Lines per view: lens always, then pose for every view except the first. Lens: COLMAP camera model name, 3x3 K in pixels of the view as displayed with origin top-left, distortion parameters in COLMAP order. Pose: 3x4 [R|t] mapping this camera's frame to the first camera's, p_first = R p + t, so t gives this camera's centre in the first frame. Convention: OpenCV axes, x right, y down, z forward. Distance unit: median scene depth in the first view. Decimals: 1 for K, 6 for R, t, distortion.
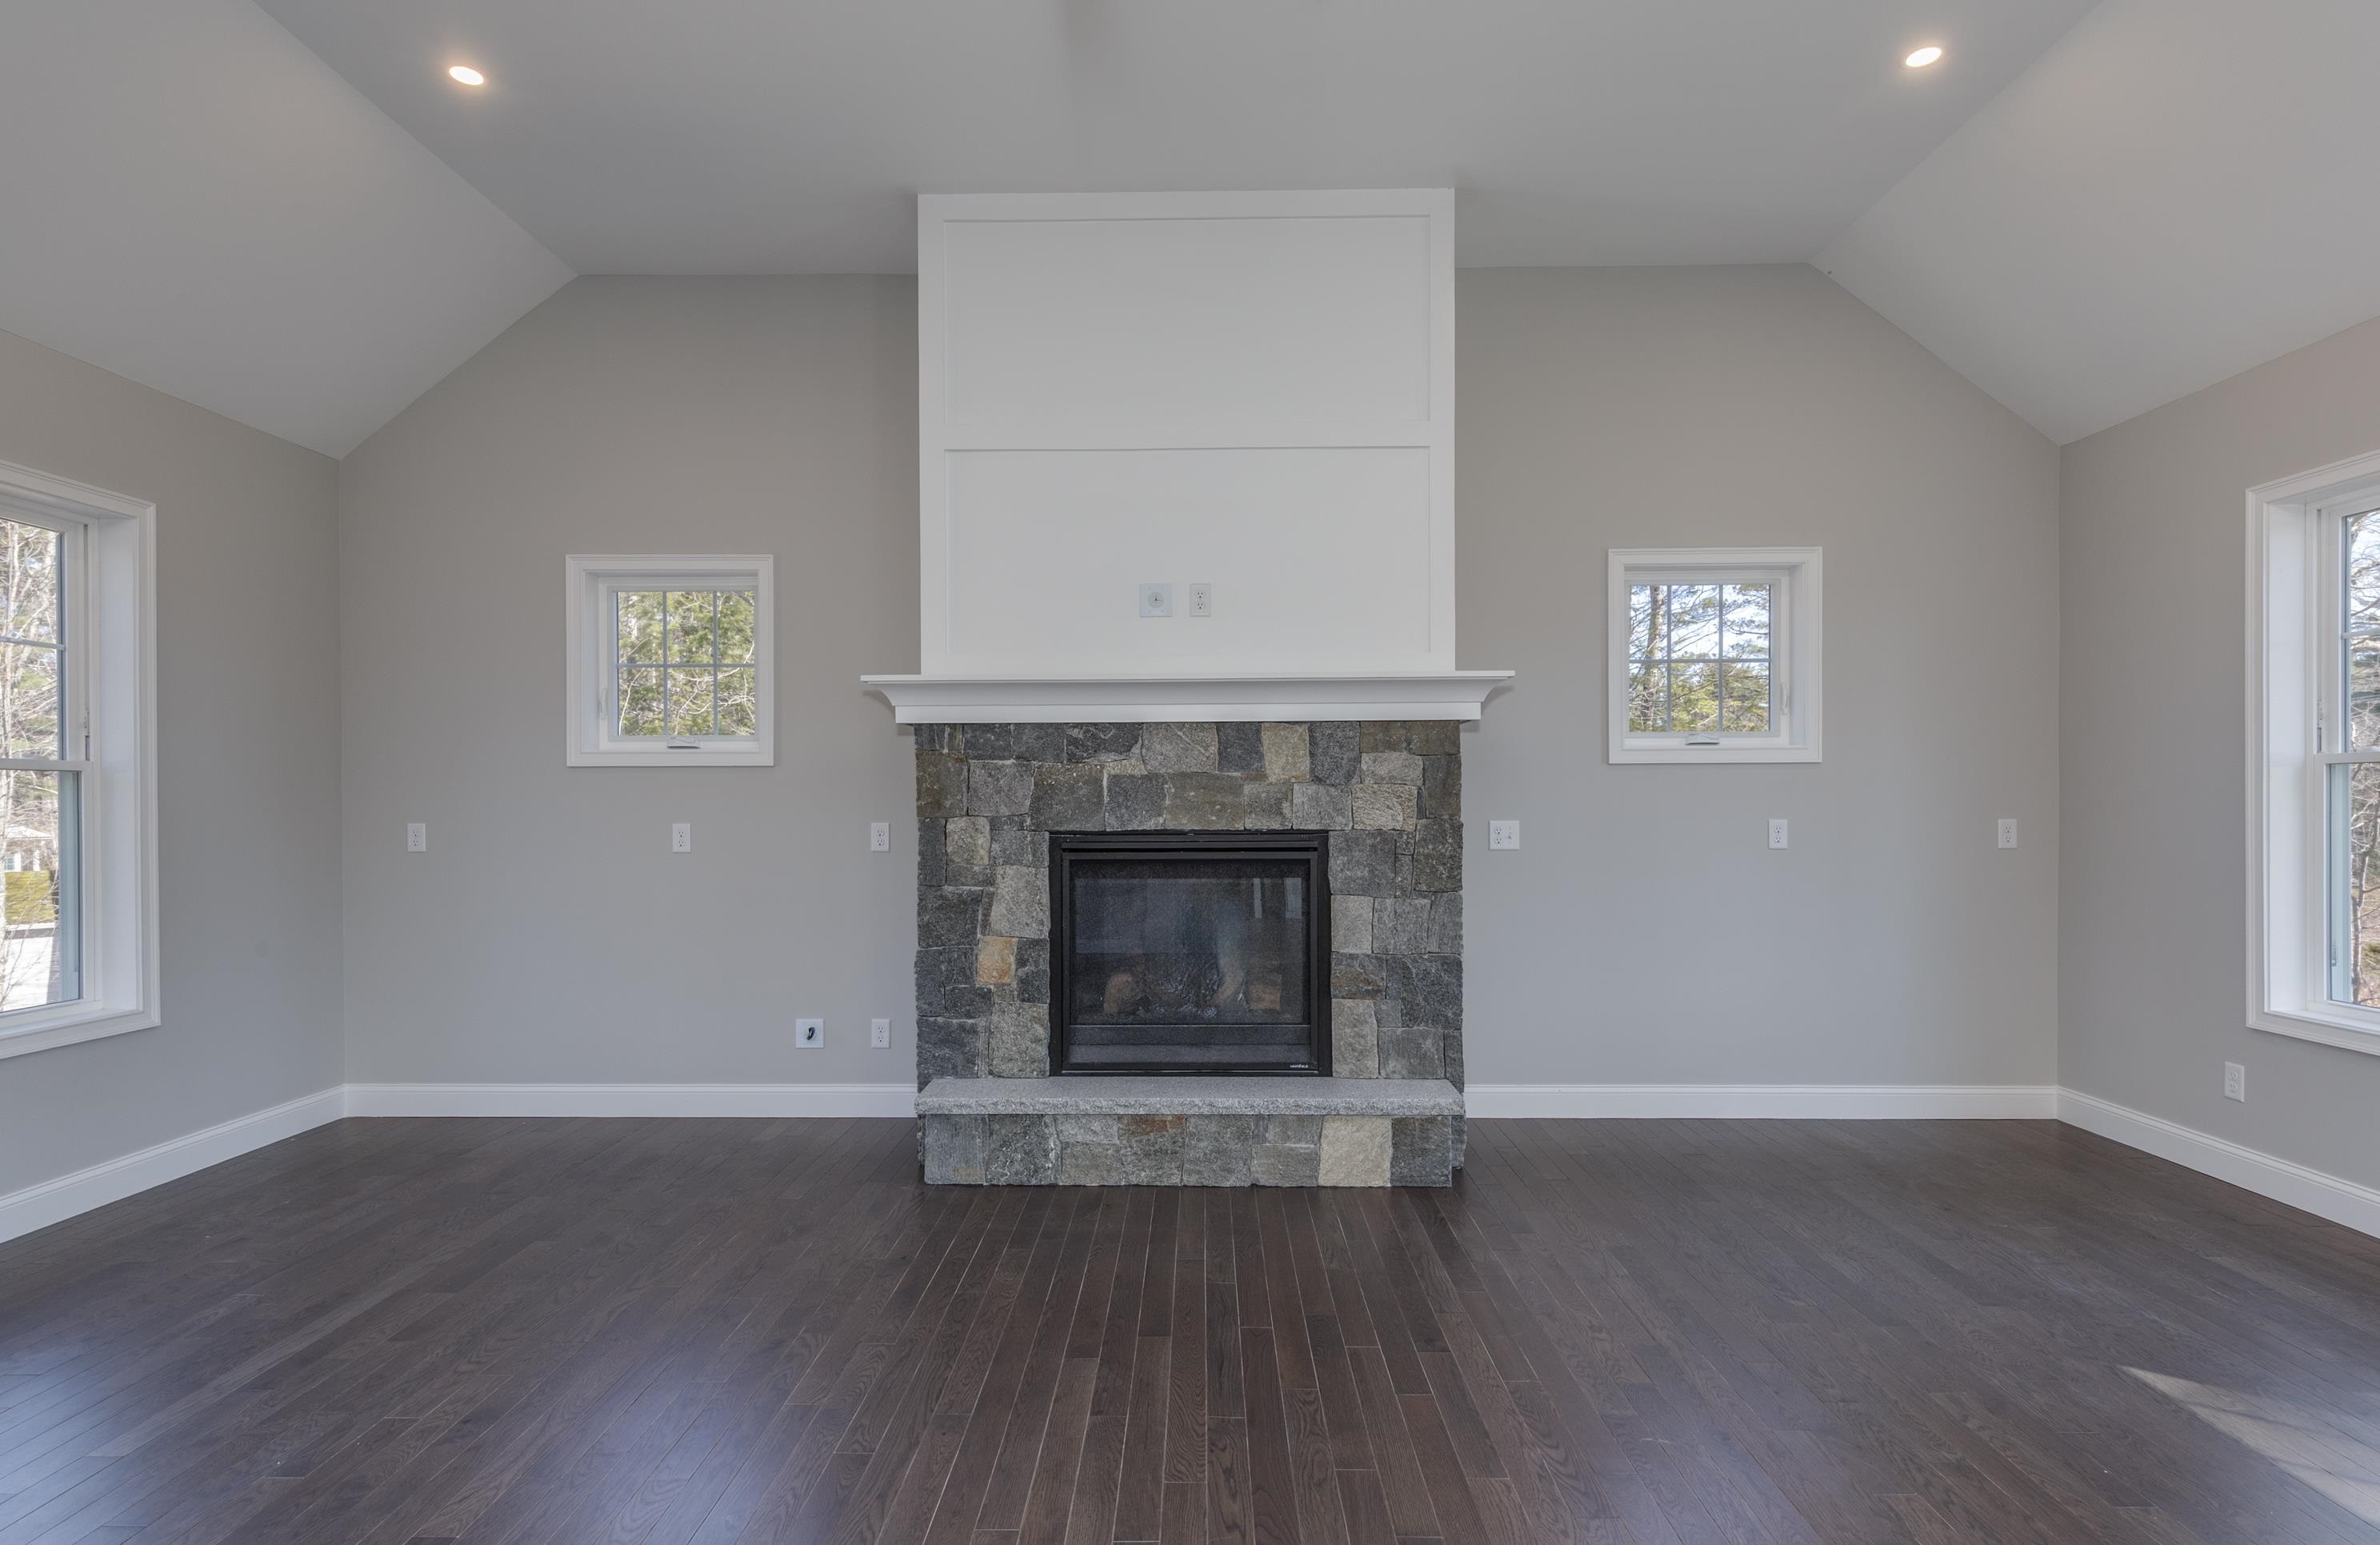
lens RADIAL K [[1234.2, 0, 1191.3], [0, 1234.2, 807.4], [0, 0, 1]] dist [0.005533, 0.000999]
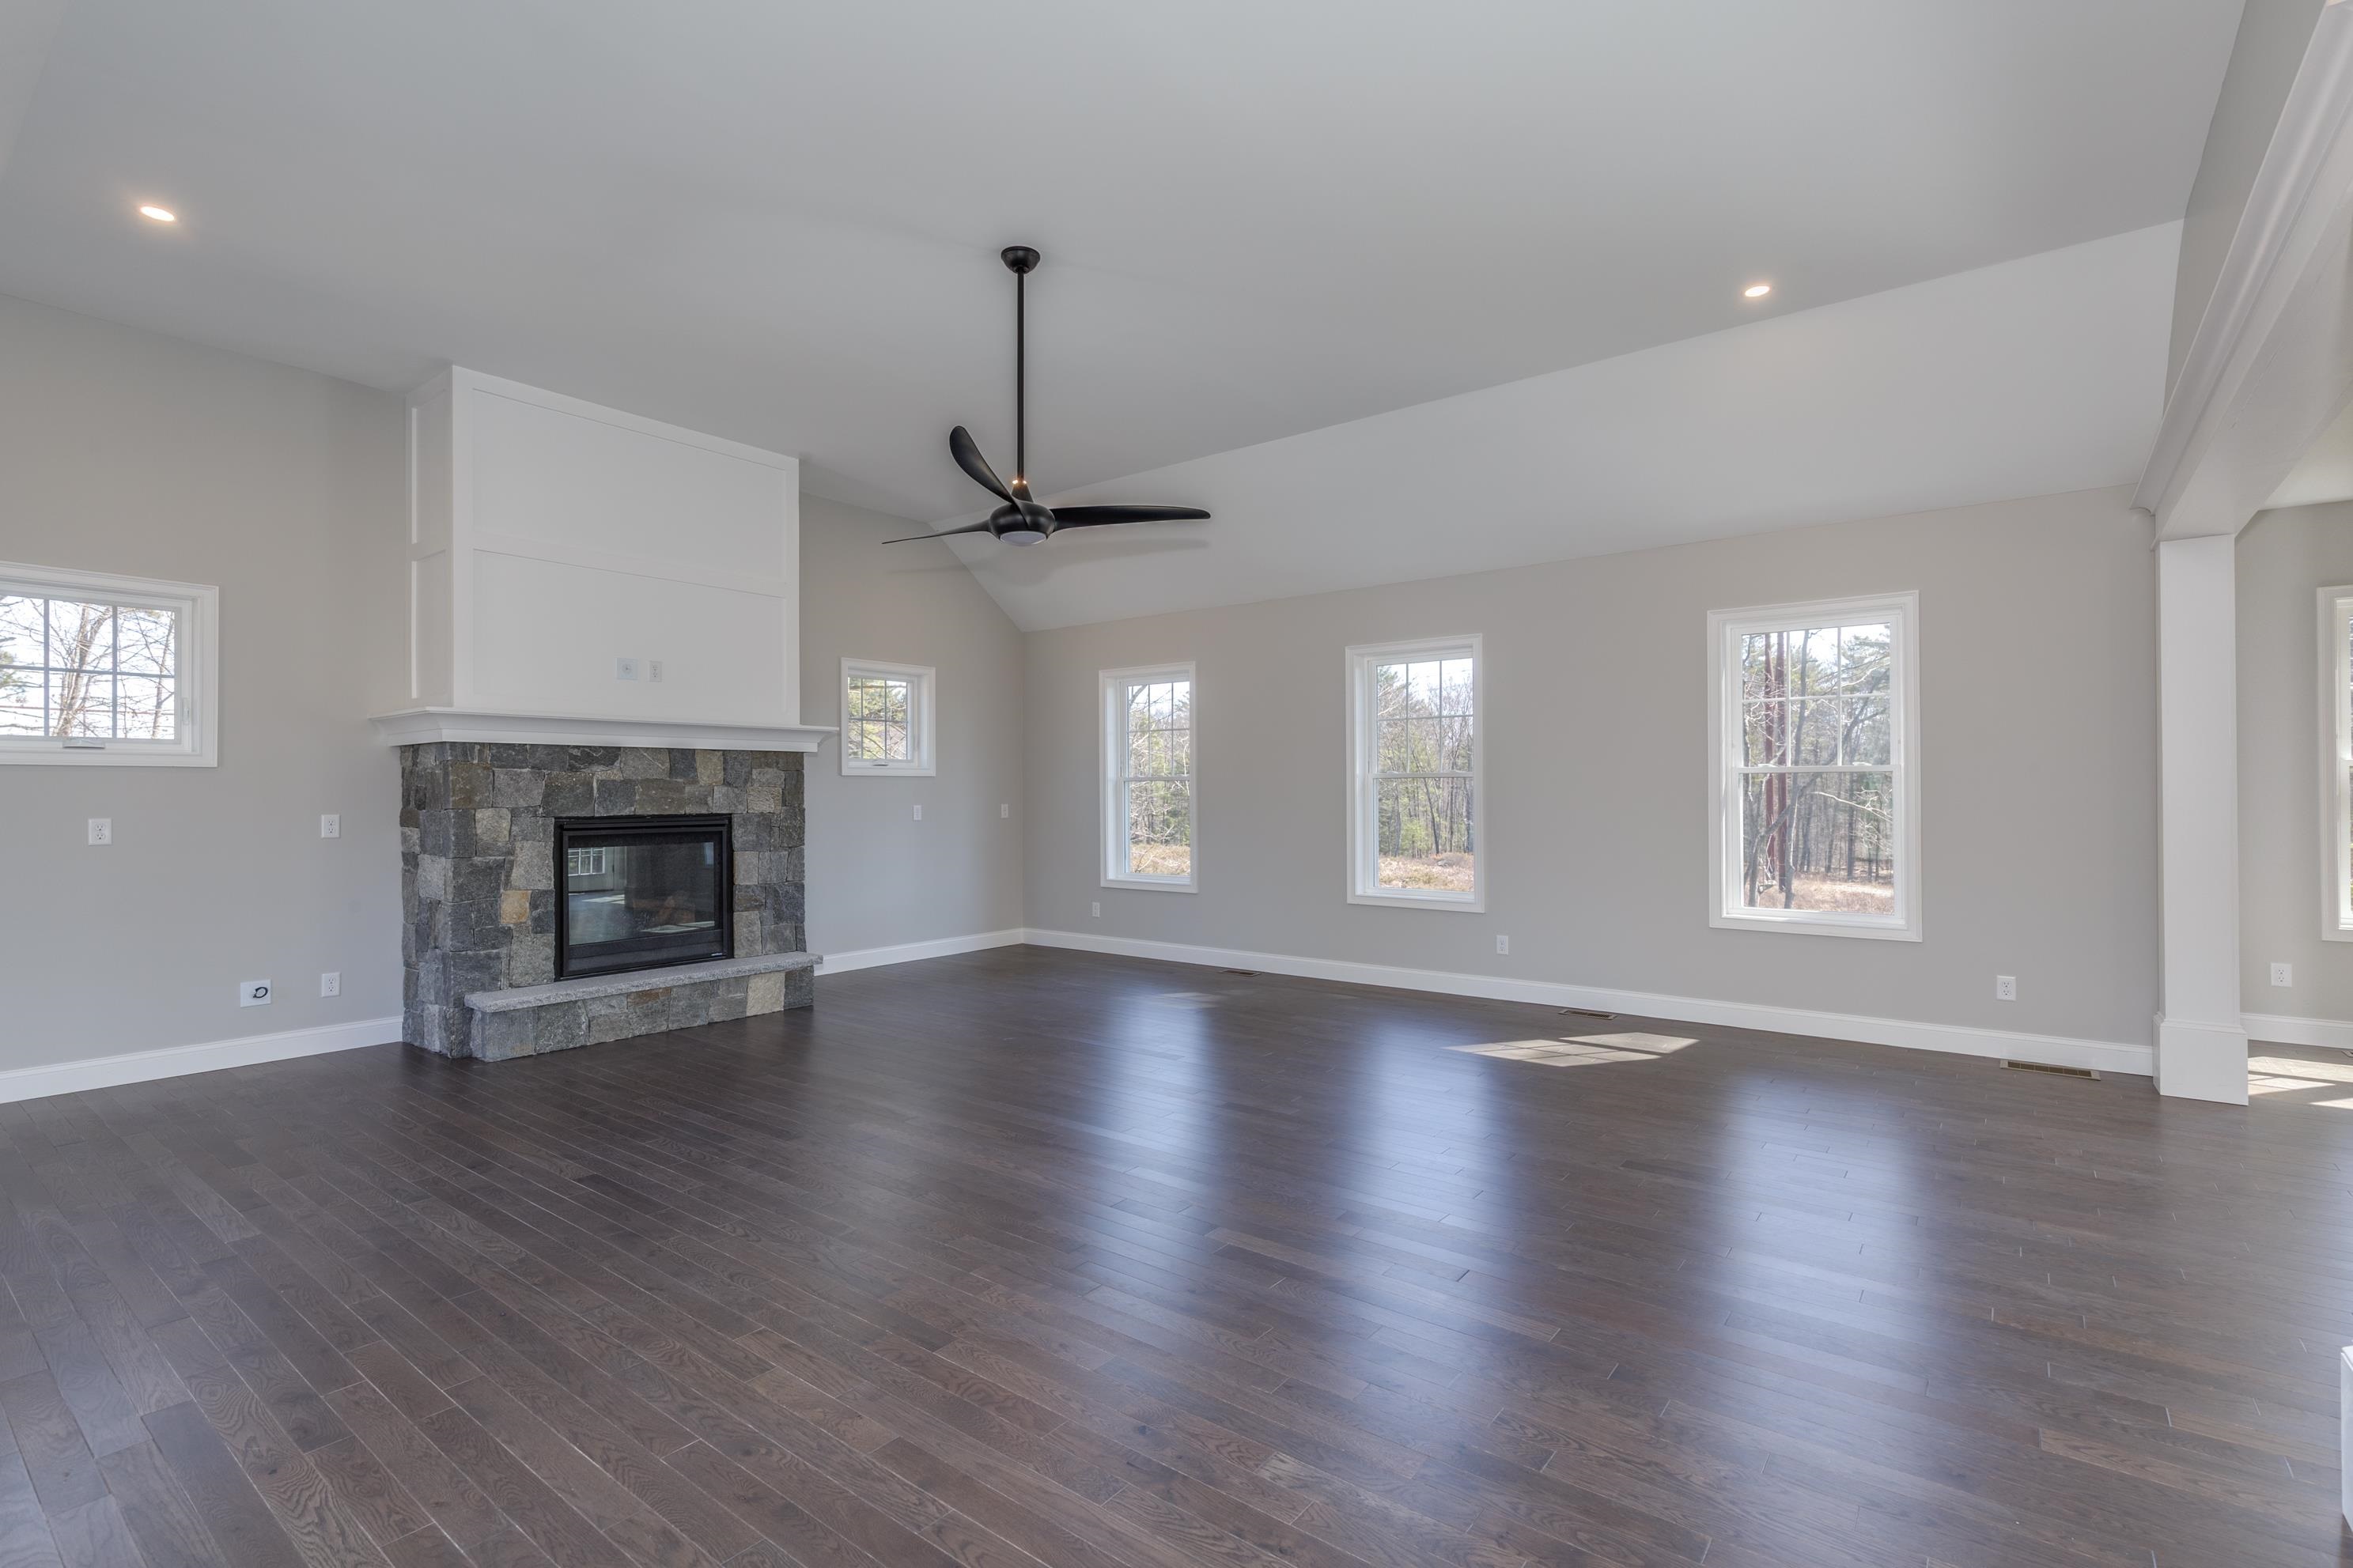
lens RADIAL K [[1036.8, 0, 1176.5], [0, 1036.8, 784.0], [0, 0, 1]] dist [-0.000398, -0.000365]
pose [[0.612051, 0.006798, 0.790789, -0.647741], [0.005267, 0.999906, -0.012673, -0.000941], [-0.790801, 0.011921, 0.611958, -0.361696]]
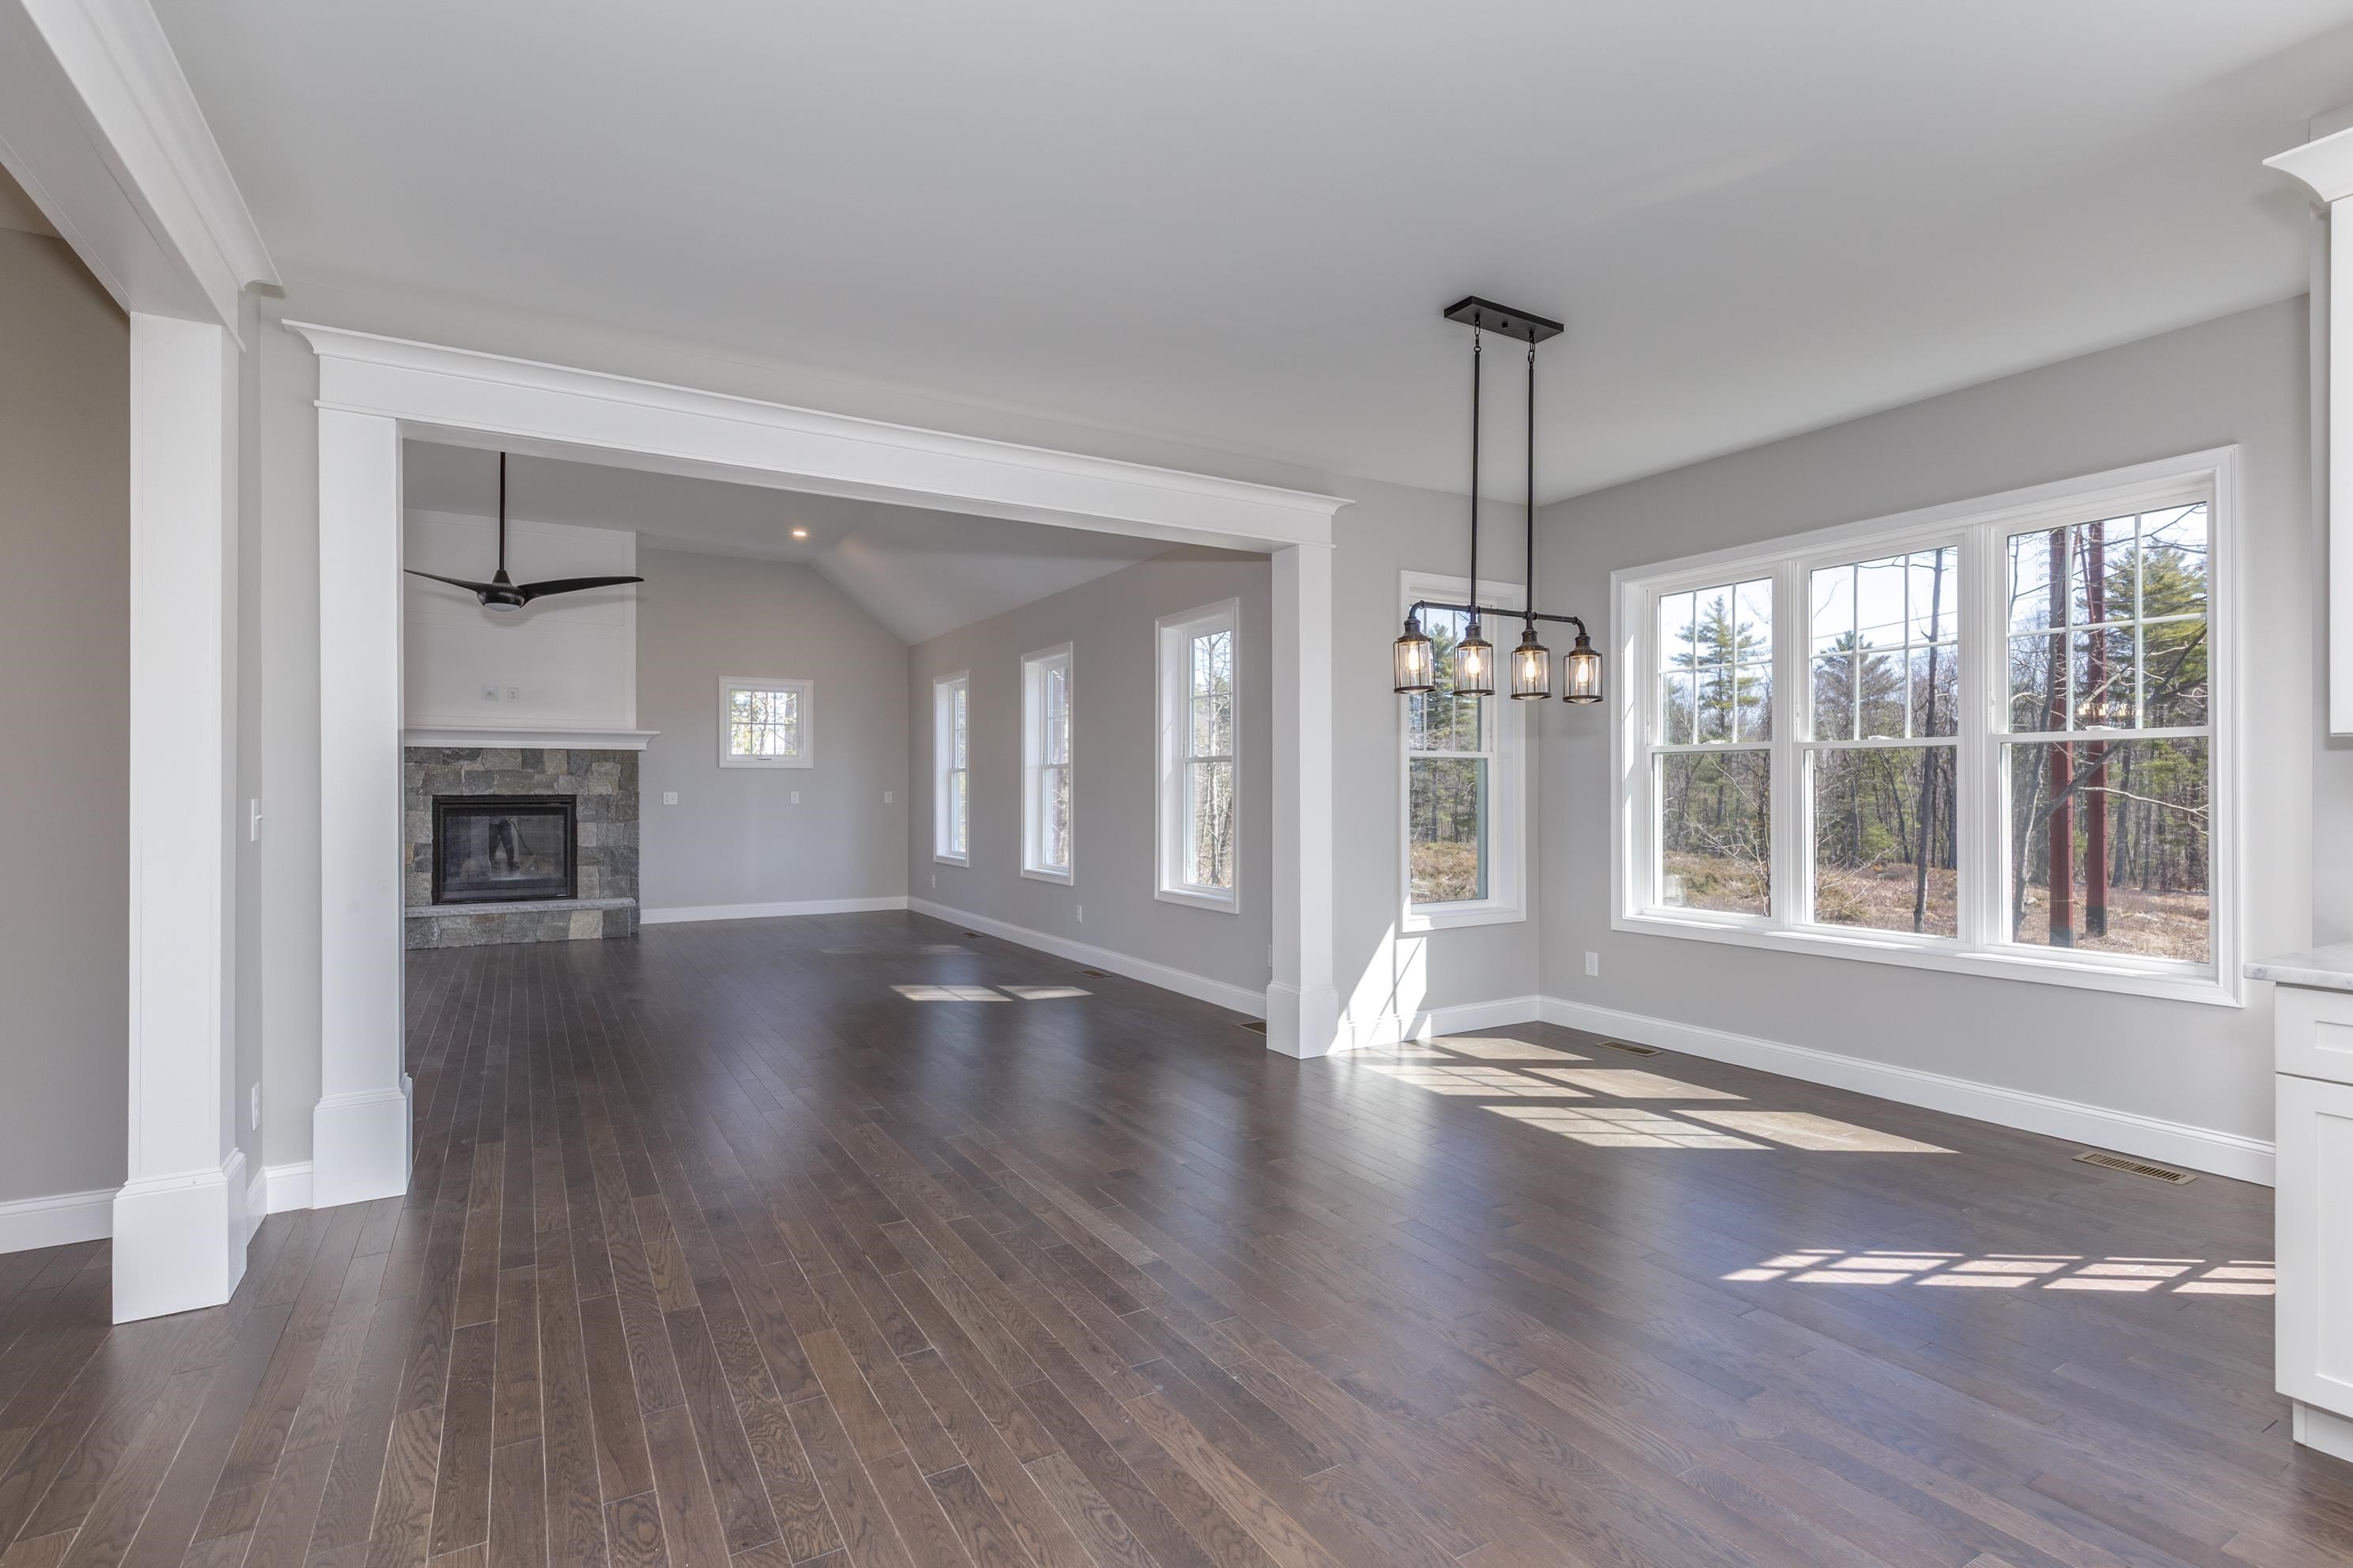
lens RADIAL K [[1072.6, 0, 1176.5], [0, 1072.6, 784.0], [0, 0, 1]] dist [0.002626, -0.000394]
pose [[0.847056, 0.005311, 0.531476, -0.008173], [-0.000983, 0.999964, -0.008426, 0.013660], [-0.531502, 0.006615, 0.847031, -1.362334]]
